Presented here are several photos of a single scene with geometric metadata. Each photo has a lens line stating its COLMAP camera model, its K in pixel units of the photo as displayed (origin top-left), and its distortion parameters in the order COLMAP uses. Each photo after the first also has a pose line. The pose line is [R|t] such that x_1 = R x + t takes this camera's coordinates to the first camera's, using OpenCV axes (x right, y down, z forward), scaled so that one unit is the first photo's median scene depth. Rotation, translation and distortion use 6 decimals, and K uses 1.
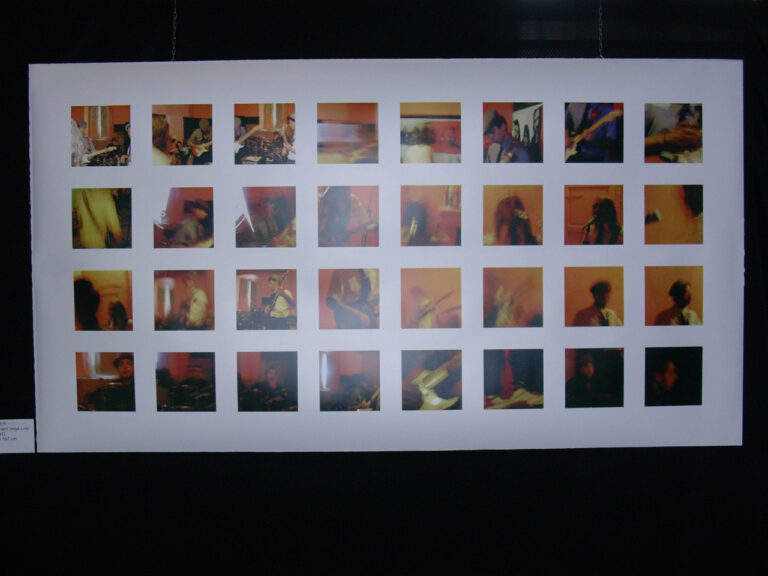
lens RADIAL K [[1006.2, 0, 384.6], [0, 1006.2, 291.2], [0, 0, 1]] dist [-0.132898, 0.000000]
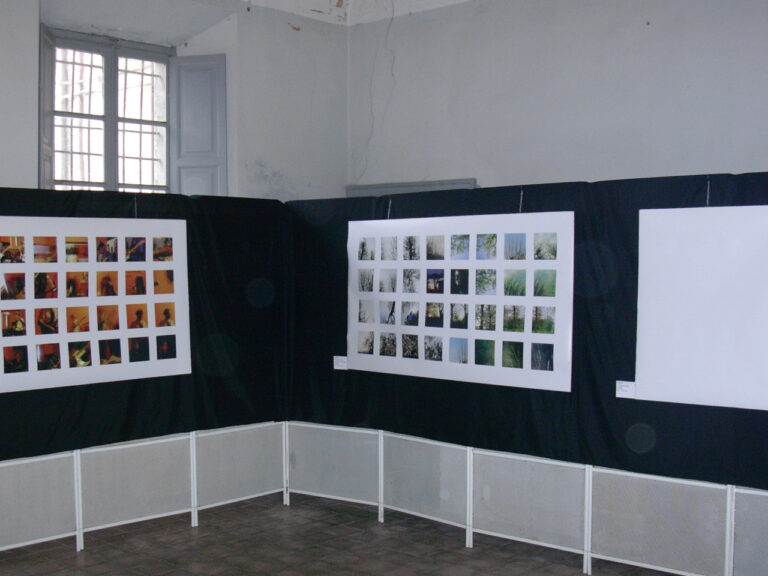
lens RADIAL K [[1006.2, 0, 392.1], [0, 1006.2, 312.4], [0, 0, 1]] dist [-0.132898, 0.000000]
pose [[0.688960, -0.035505, 0.723929, -1.135434], [0.048918, 0.998800, 0.002431, 0.021079], [-0.723147, 0.033738, 0.689870, -1.144030]]
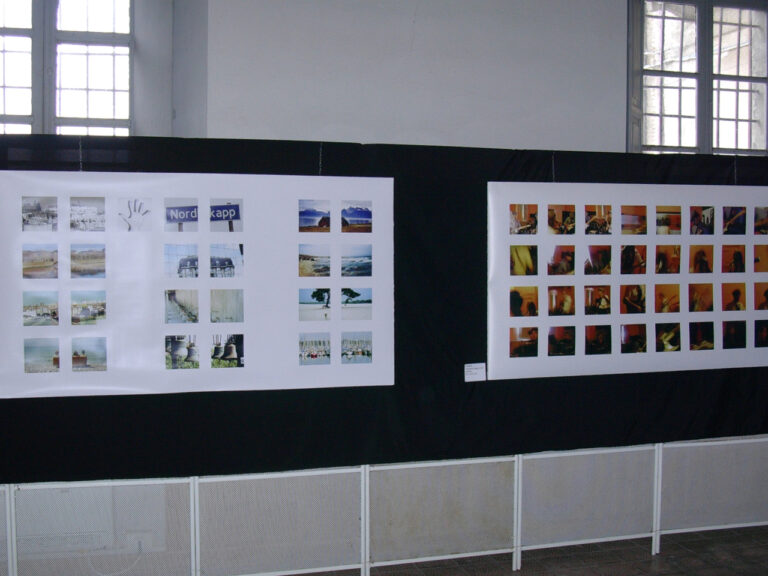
lens RADIAL K [[1006.2, 0, 386.7], [0, 1006.2, 314.8], [0, 0, 1]] dist [-0.132898, 0.000000]
pose [[0.970473, -0.016578, 0.240639, -1.032468], [0.014880, 0.999850, 0.008871, 0.014160], [-0.240750, -0.005029, 0.970574, -0.889386]]
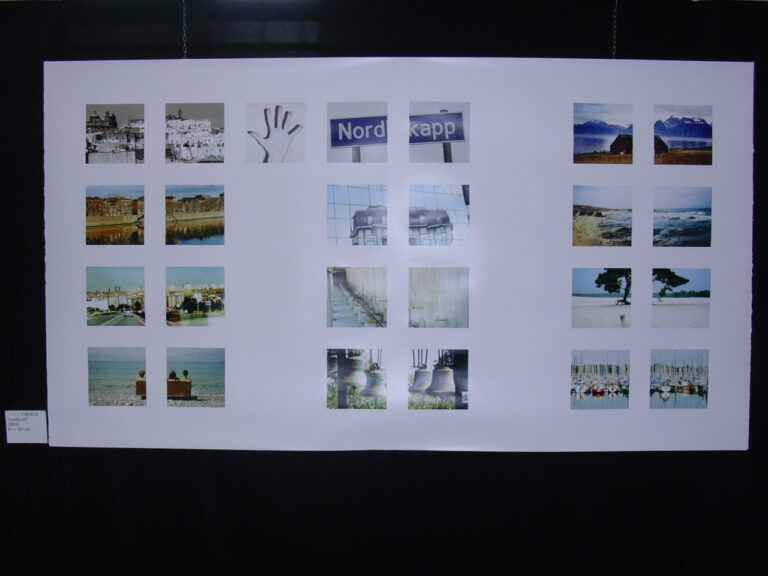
lens RADIAL K [[1006.2, 0, 385.7], [0, 1006.2, 291.1], [0, 0, 1]] dist [-0.132898, 0.000000]
pose [[0.997337, 0.003050, -0.072872, -0.854373], [-0.003015, 0.999995, 0.000591, 0.002772], [0.072873, -0.000370, 0.997341, -0.054673]]
